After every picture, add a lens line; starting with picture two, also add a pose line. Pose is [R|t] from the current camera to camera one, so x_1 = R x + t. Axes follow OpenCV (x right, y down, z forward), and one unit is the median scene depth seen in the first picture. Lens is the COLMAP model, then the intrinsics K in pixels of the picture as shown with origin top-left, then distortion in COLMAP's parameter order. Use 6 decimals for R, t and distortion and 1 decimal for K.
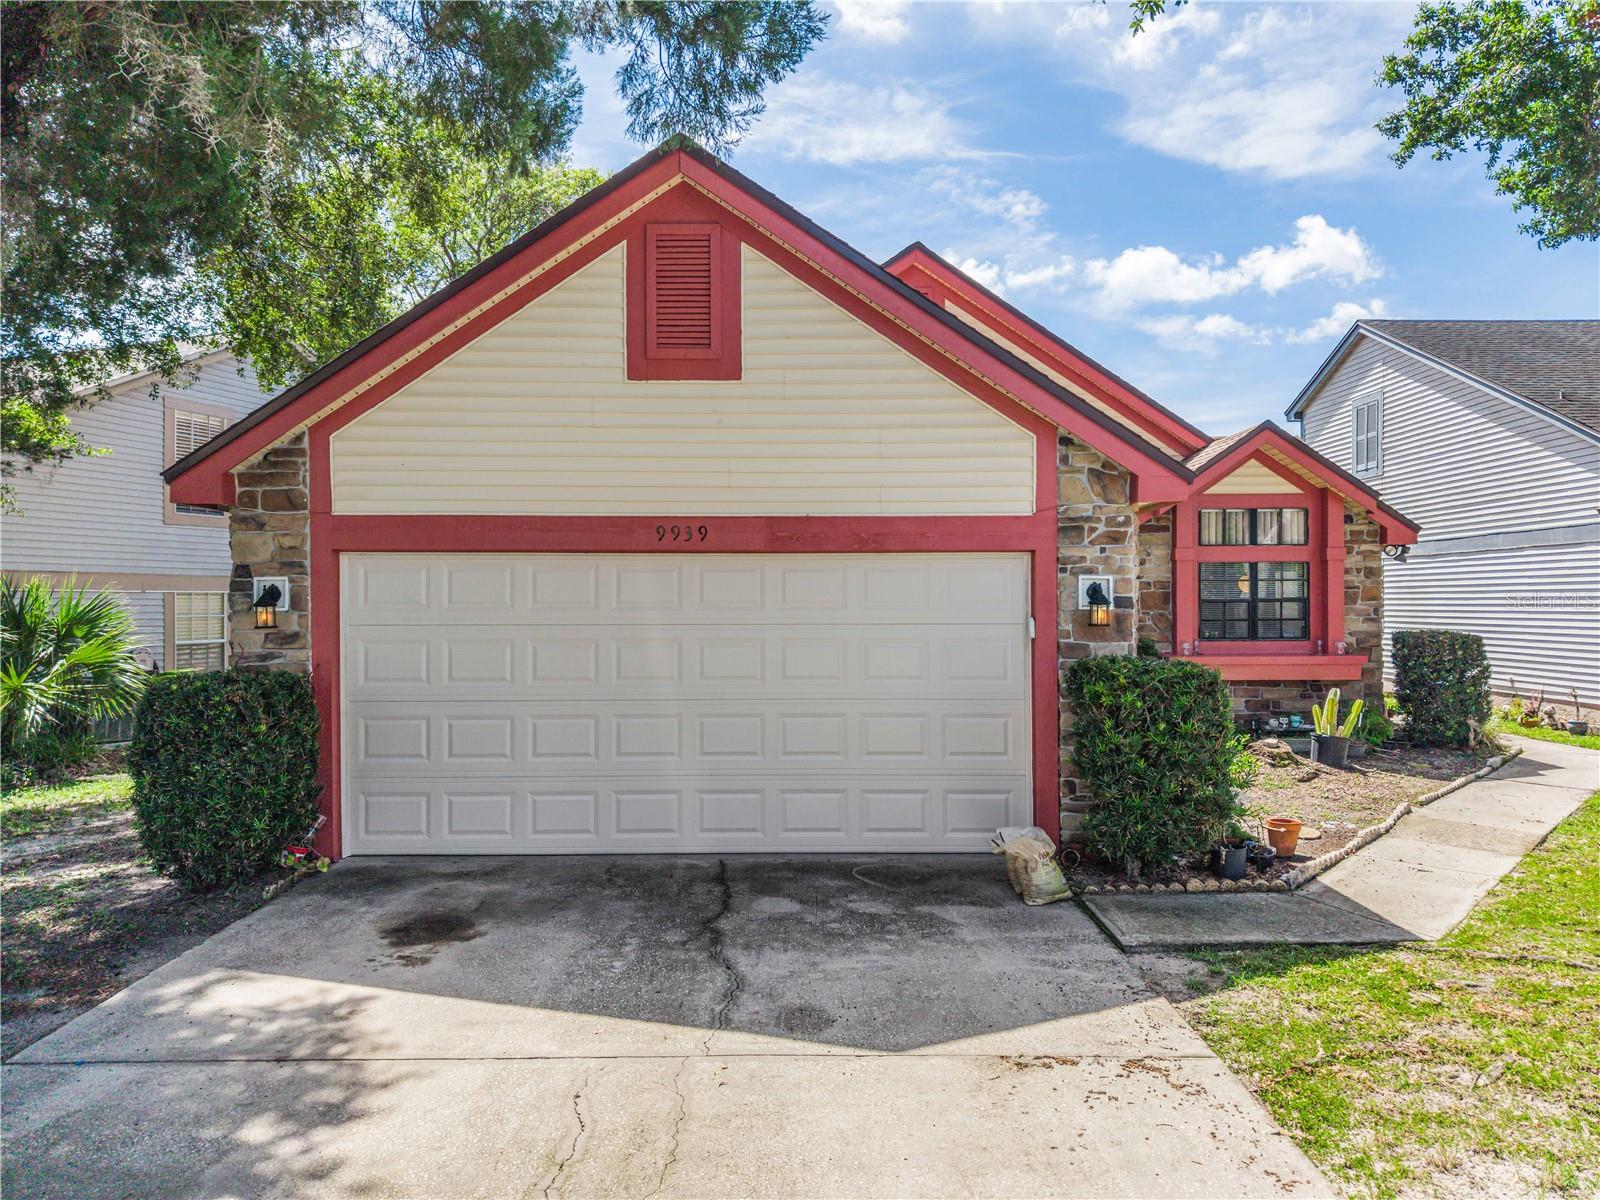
lens RADIAL K [[1073.6, 0, 802.8], [0, 1073.6, 615.7], [0, 0, 1]] dist [0.039911, -0.047131]
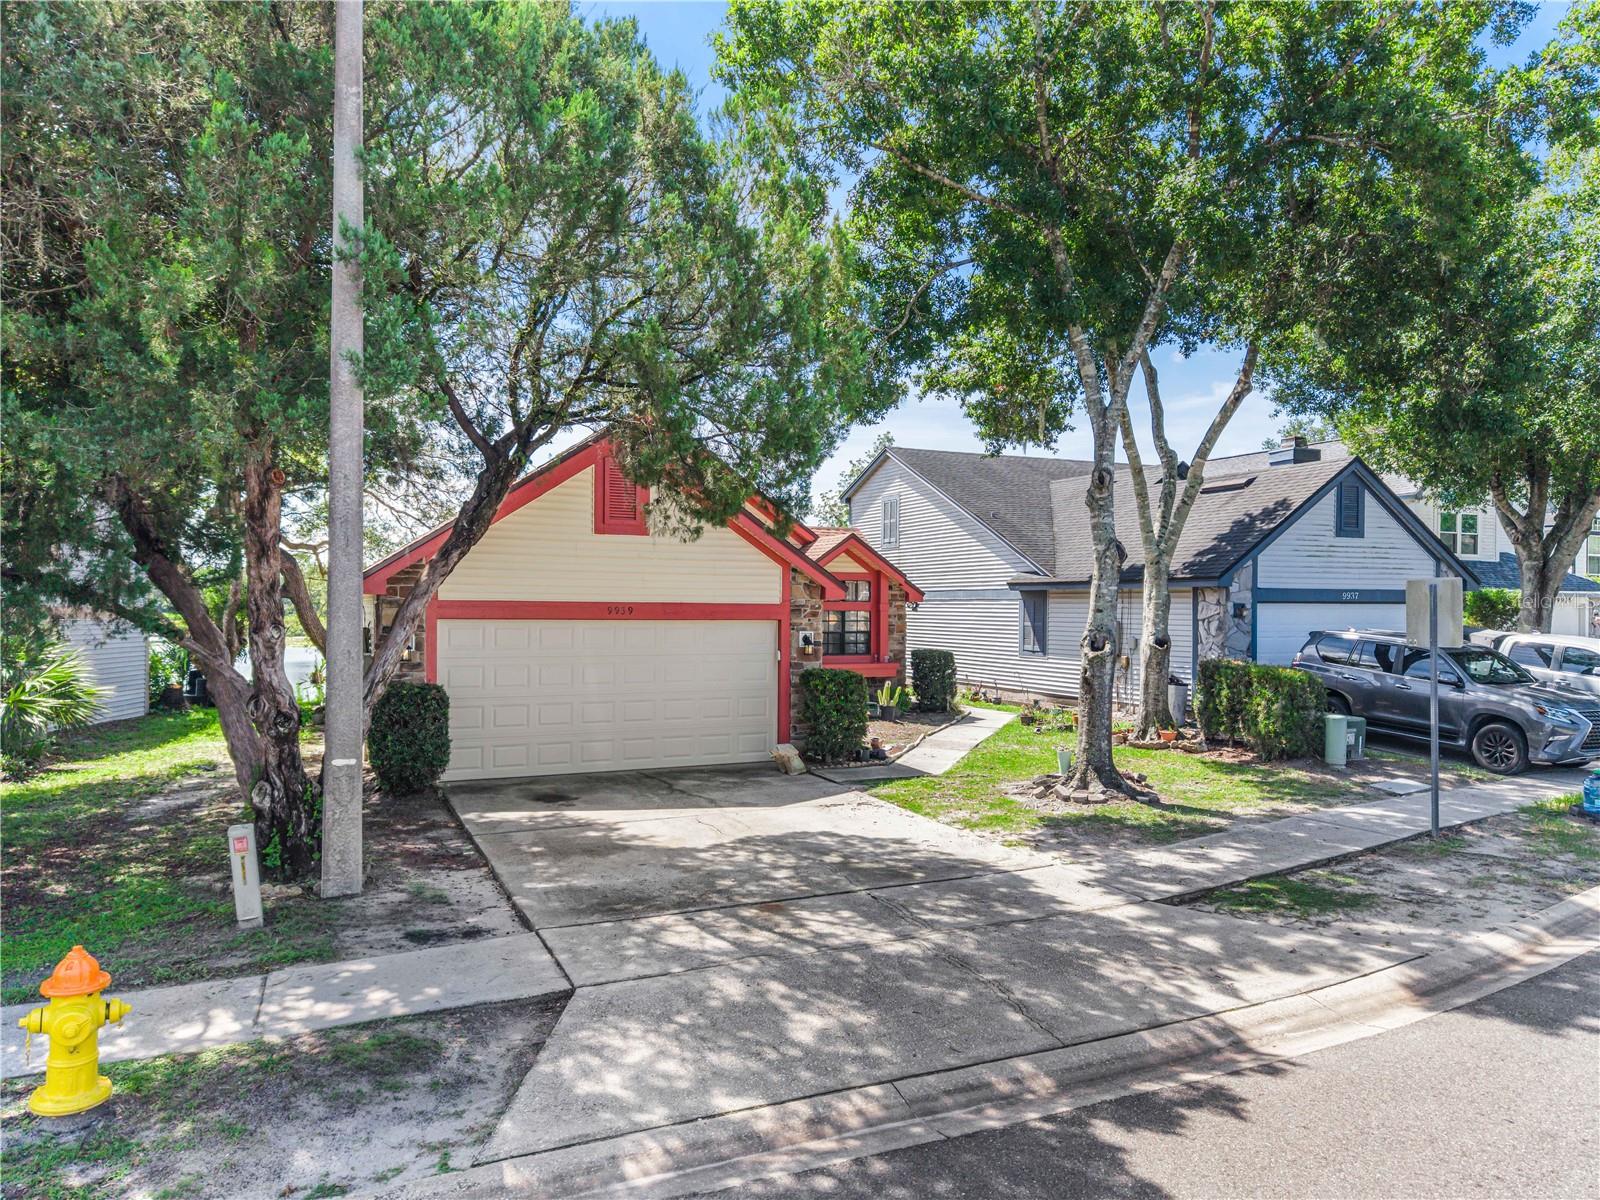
lens RADIAL K [[1073.6, 0, 802.8], [0, 1073.6, 615.7], [0, 0, 1]] dist [0.039911, -0.047131]
pose [[0.910473, 0.006891, 0.413511, -0.629242], [-0.006340, 0.999976, -0.002705, -0.062594], [-0.413520, -0.000159, 0.910495, -0.973855]]
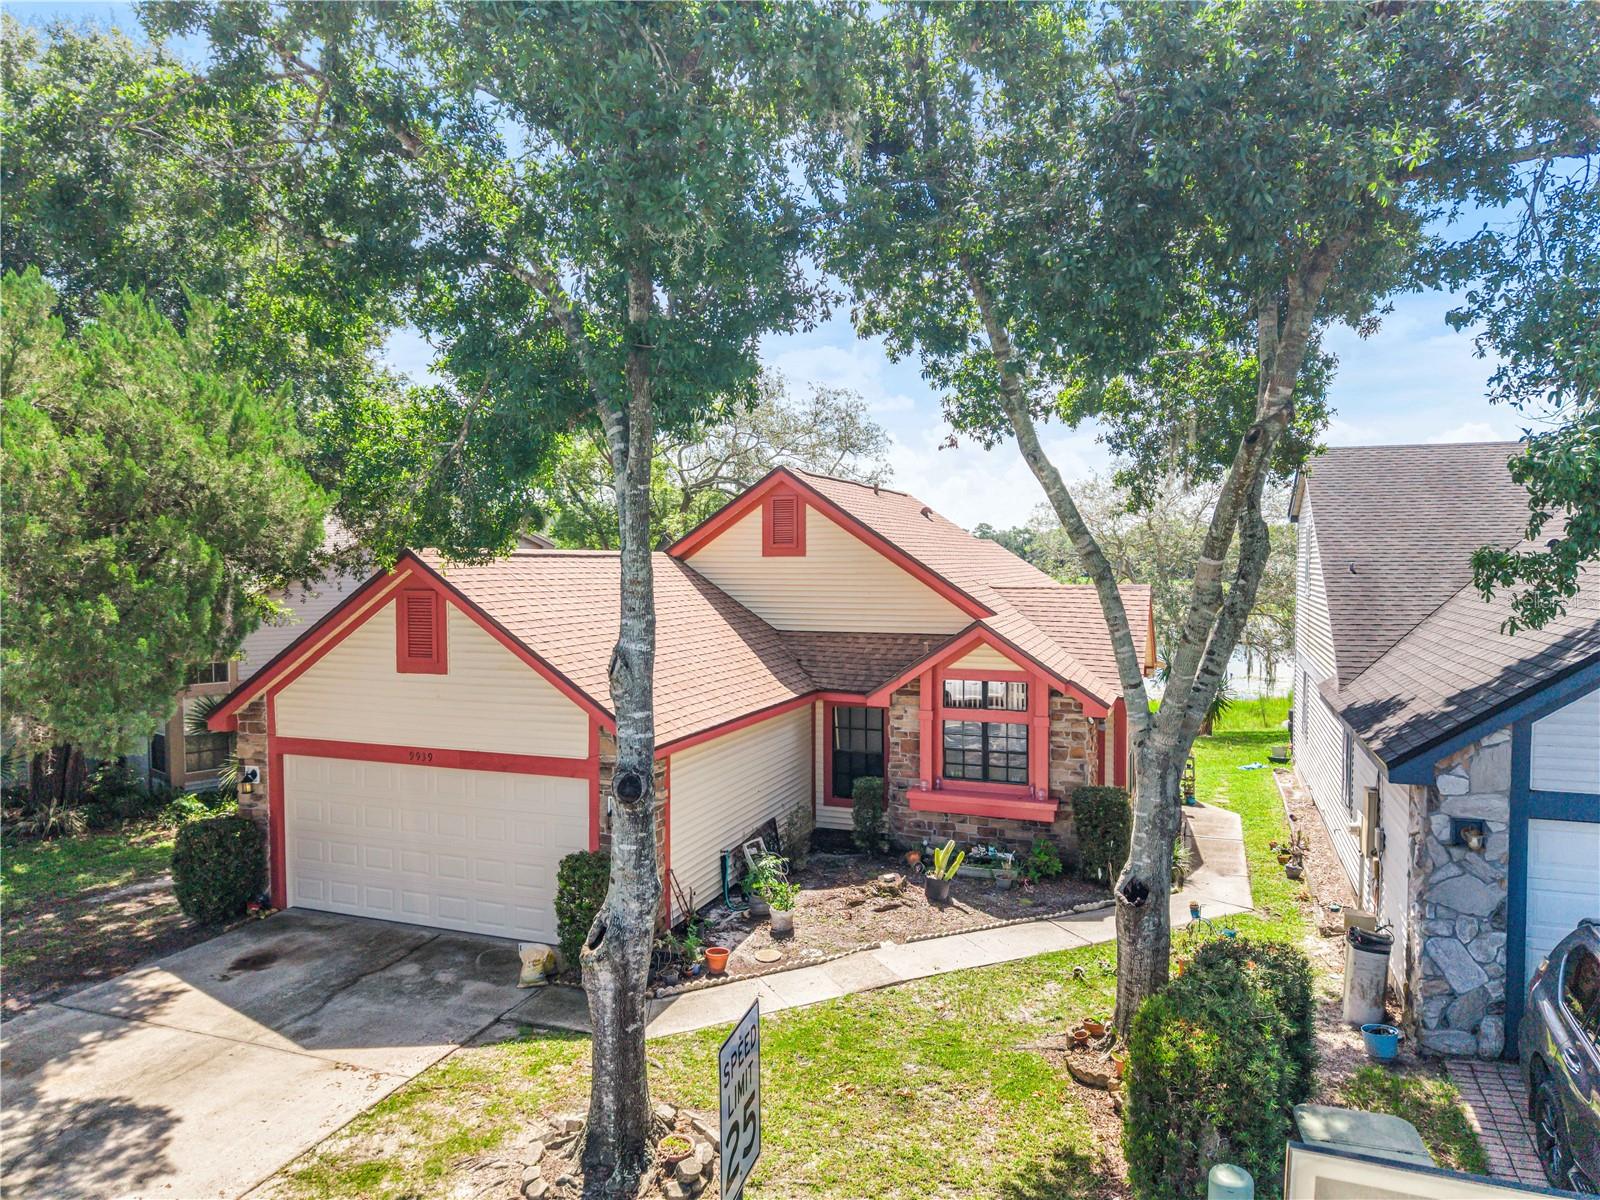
lens RADIAL K [[1094.1, 0, 813.5], [0, 1094.1, 606.8], [0, 0, 1]] dist [0.000015, 0.001722]
pose [[0.935467, 0.019192, -0.352892, 1.143810], [-0.004819, 0.999124, 0.041560, -0.404240], [0.353380, -0.037178, 0.934741, -0.492584]]
